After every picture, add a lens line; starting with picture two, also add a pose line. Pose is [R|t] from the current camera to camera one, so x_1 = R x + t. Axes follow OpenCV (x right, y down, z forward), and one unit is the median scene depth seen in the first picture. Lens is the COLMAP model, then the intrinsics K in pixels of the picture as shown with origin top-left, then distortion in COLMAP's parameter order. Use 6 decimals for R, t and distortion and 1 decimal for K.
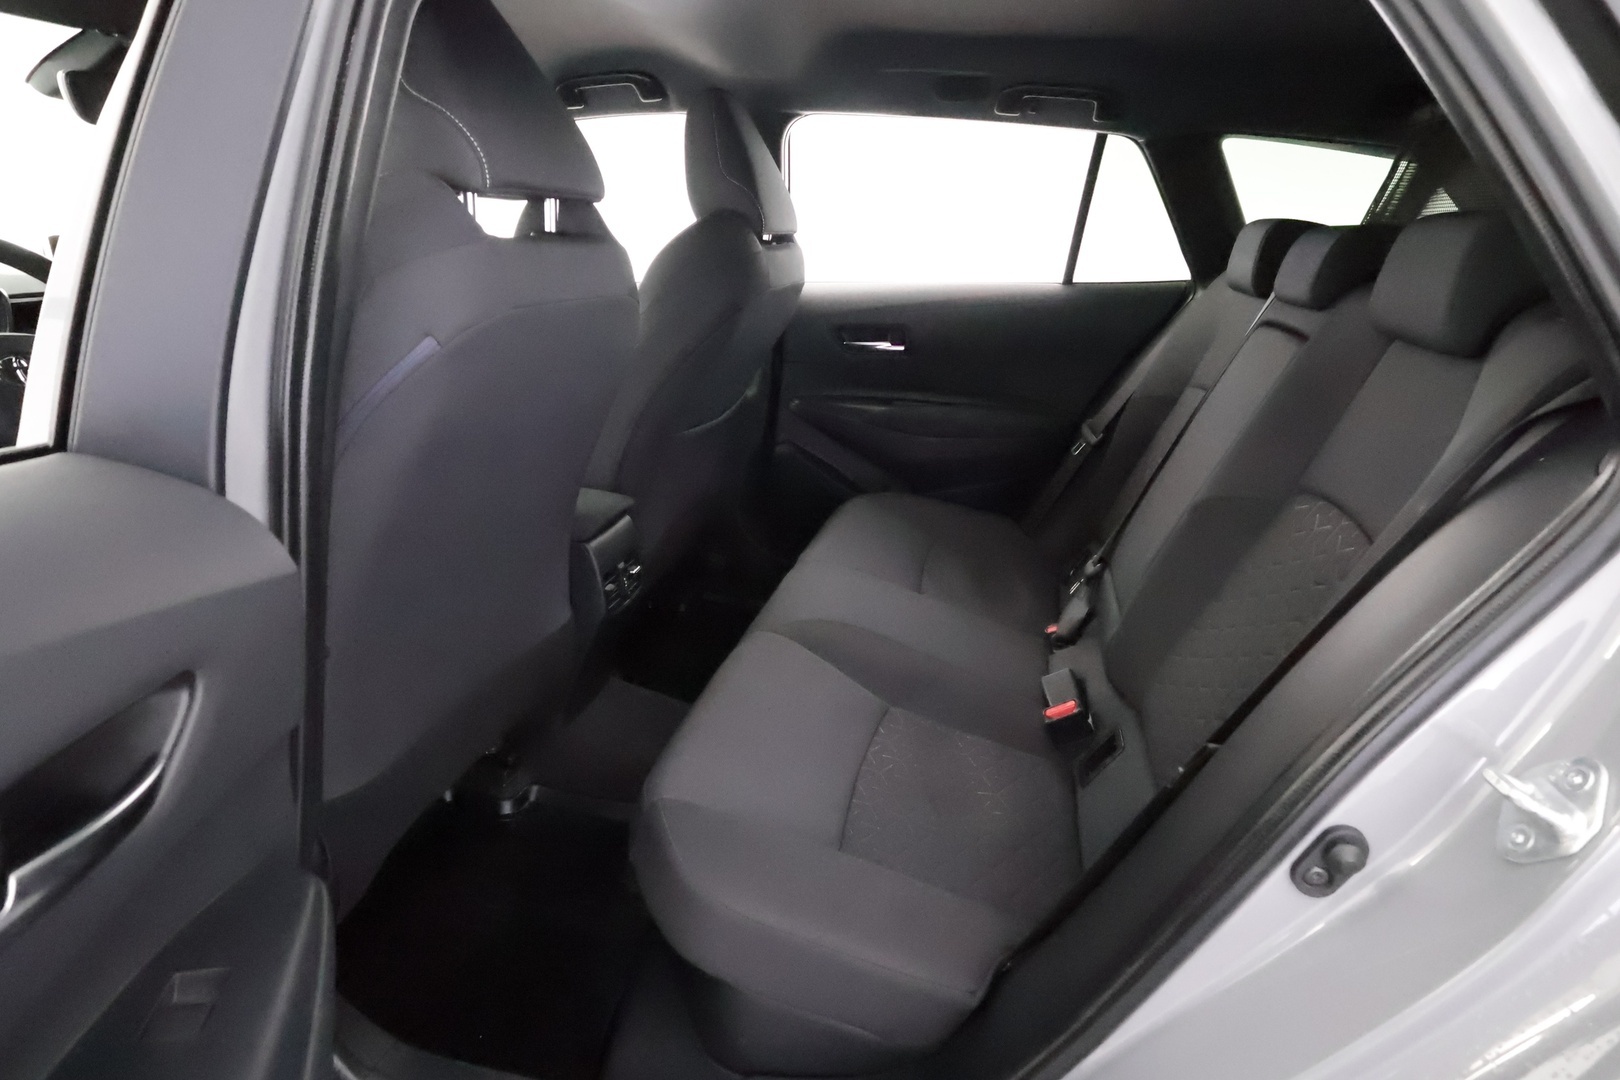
lens RADIAL K [[918.1, 0, 816.3], [0, 918.1, 540.6], [0, 0, 1]] dist [0.006731, 0.002004]
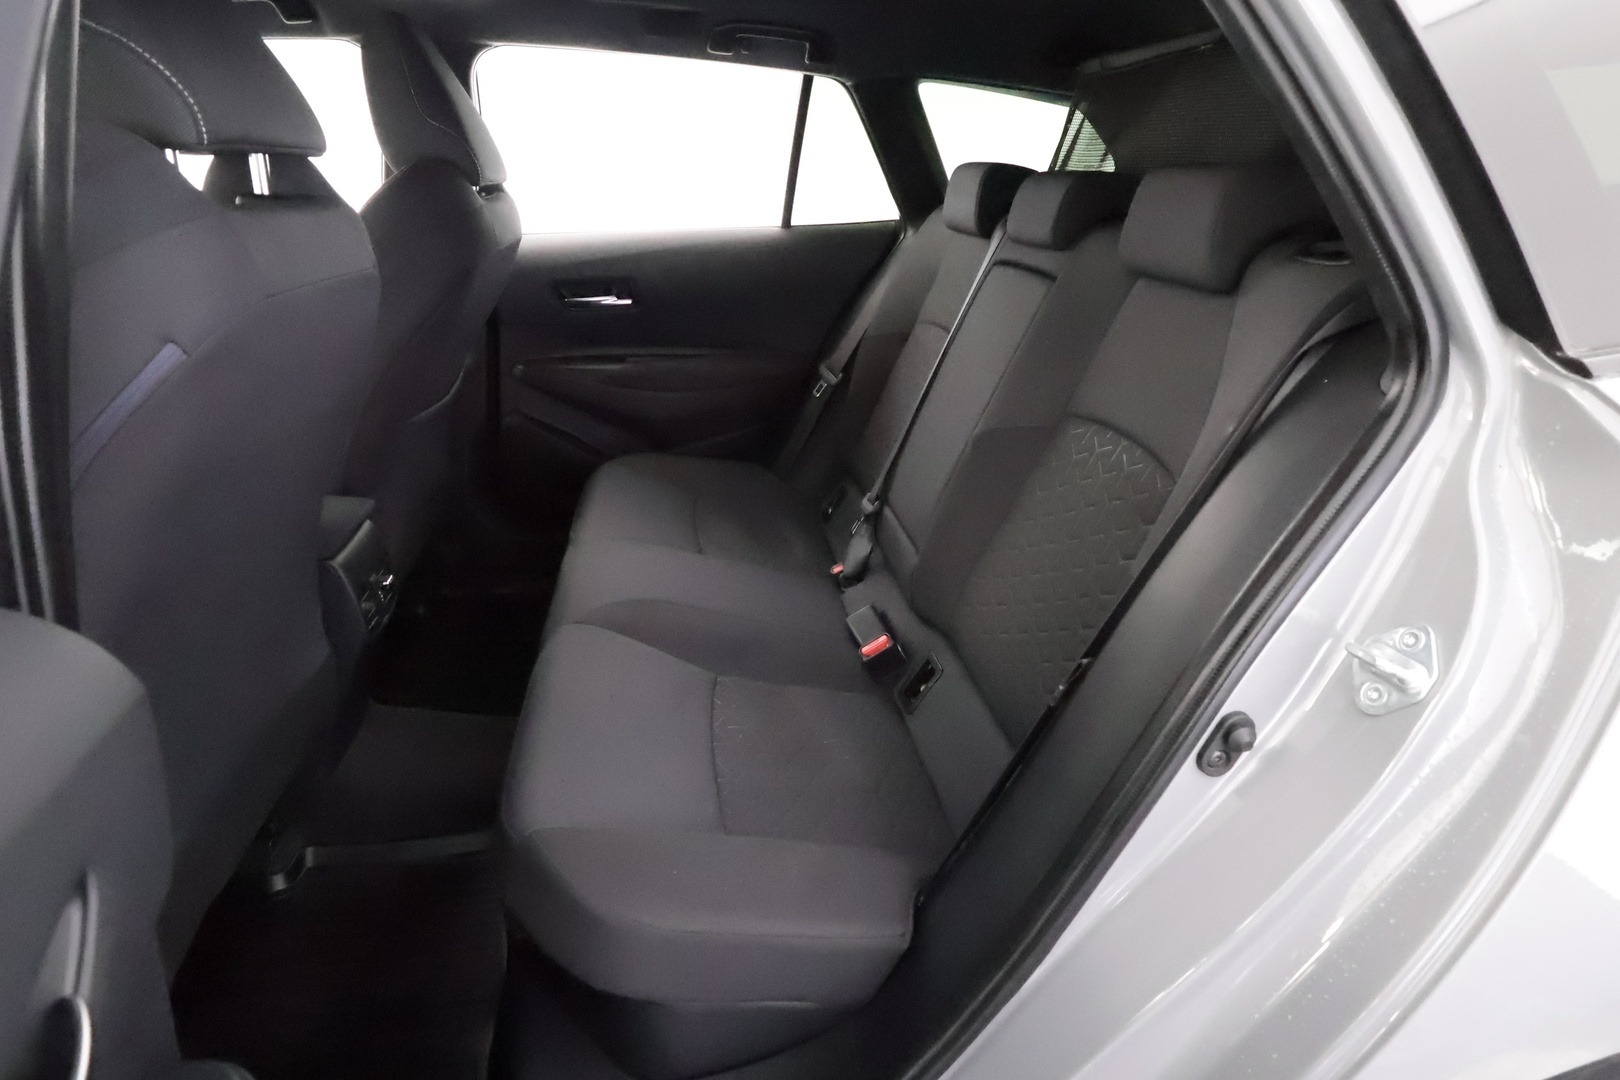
lens RADIAL K [[918.1, 0, 816.3], [0, 918.1, 539.7], [0, 0, 1]] dist [0.006731, 0.002004]
pose [[0.928318, -0.151629, 0.339462, -0.120552], [0.129441, 0.987744, 0.087220, -0.032647], [-0.348526, -0.037028, 0.936567, 0.042917]]
